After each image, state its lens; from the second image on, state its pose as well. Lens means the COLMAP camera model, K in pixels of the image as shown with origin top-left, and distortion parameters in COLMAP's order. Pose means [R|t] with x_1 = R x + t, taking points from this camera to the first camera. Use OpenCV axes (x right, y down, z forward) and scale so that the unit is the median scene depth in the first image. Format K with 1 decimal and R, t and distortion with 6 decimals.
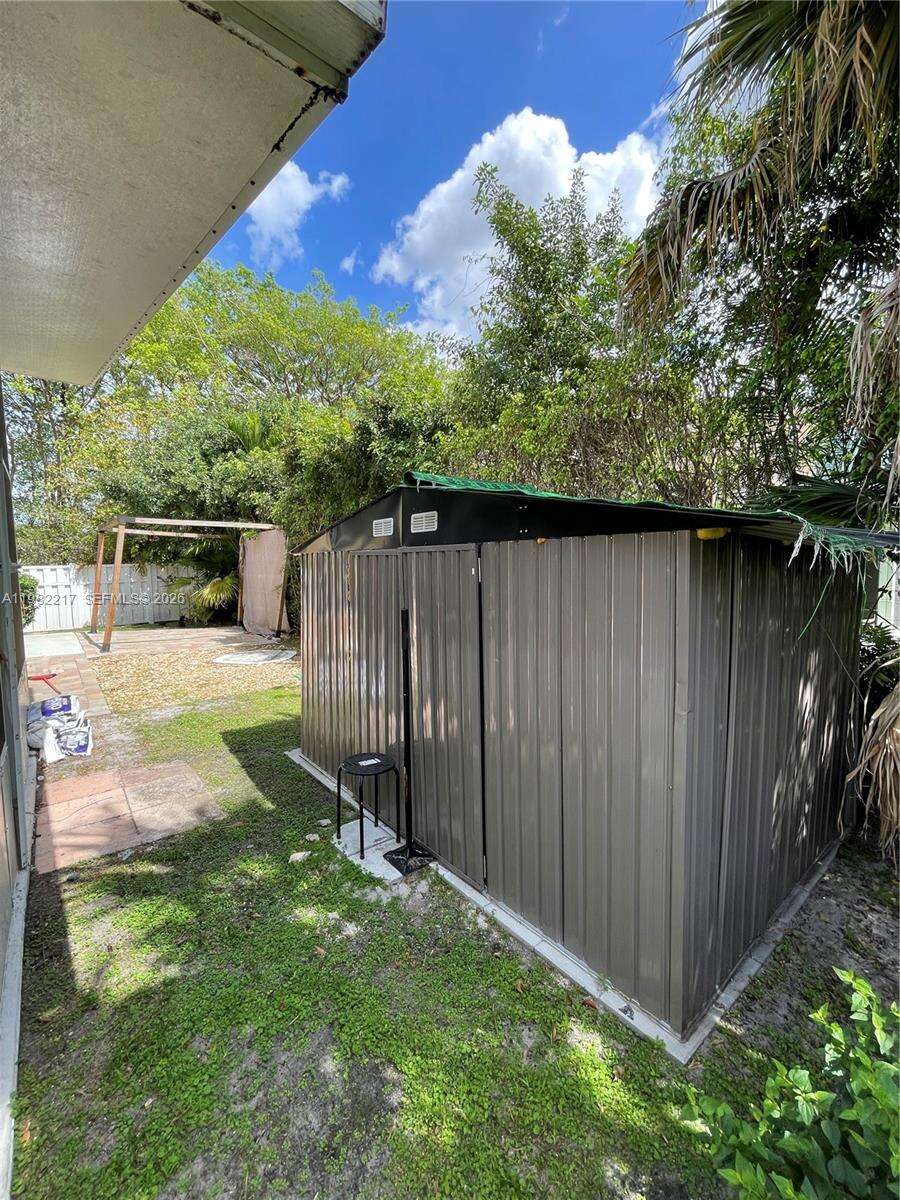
lens RADIAL K [[489.2, 0, 446.4], [0, 489.2, 603.7], [0, 0, 1]] dist [-0.004006, 0.001422]
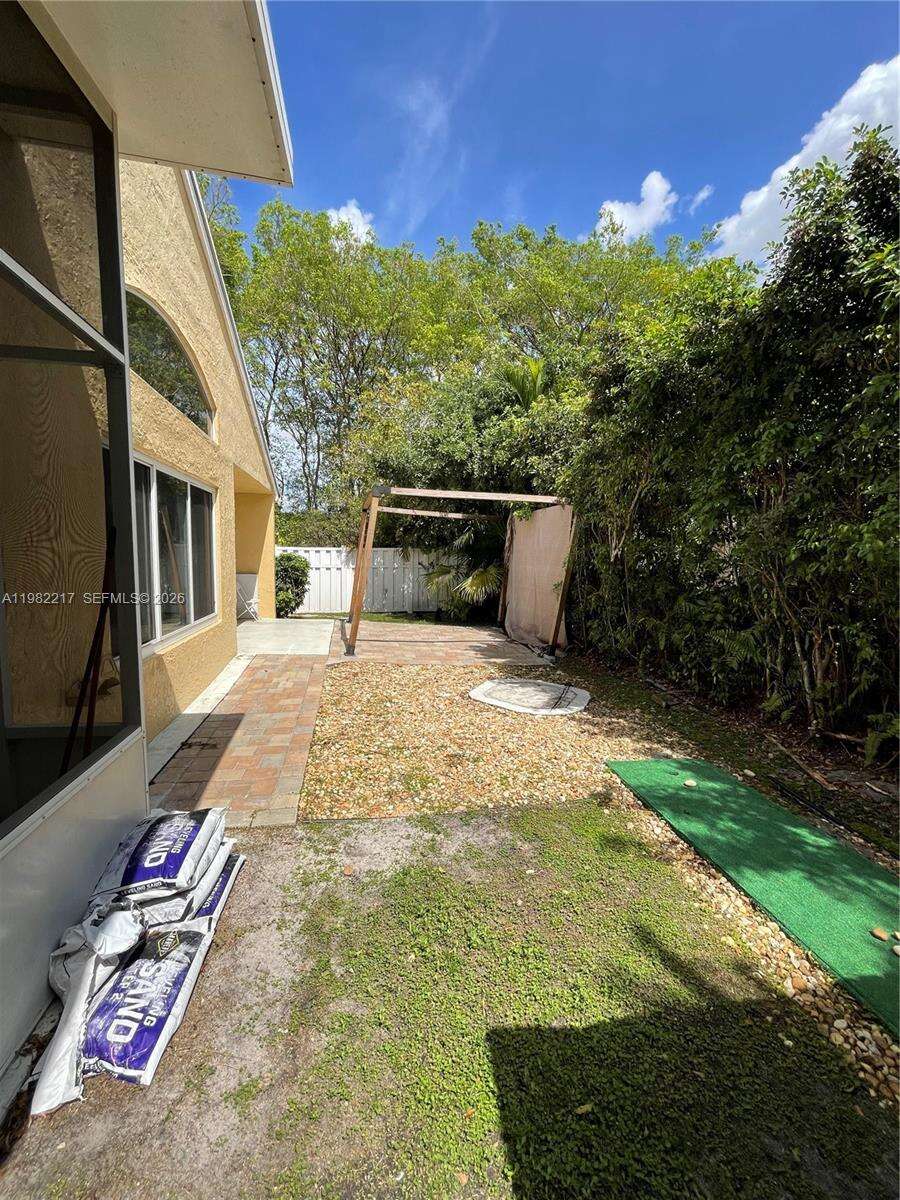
lens RADIAL K [[489.2, 0, 446.4], [0, 489.2, 602.3], [0, 0, 1]] dist [-0.004006, 0.001422]
pose [[0.879810, 0.077178, -0.469018, -0.138589], [-0.069207, 0.997015, 0.034240, -0.020116], [0.470261, 0.002335, 0.882525, 0.269985]]
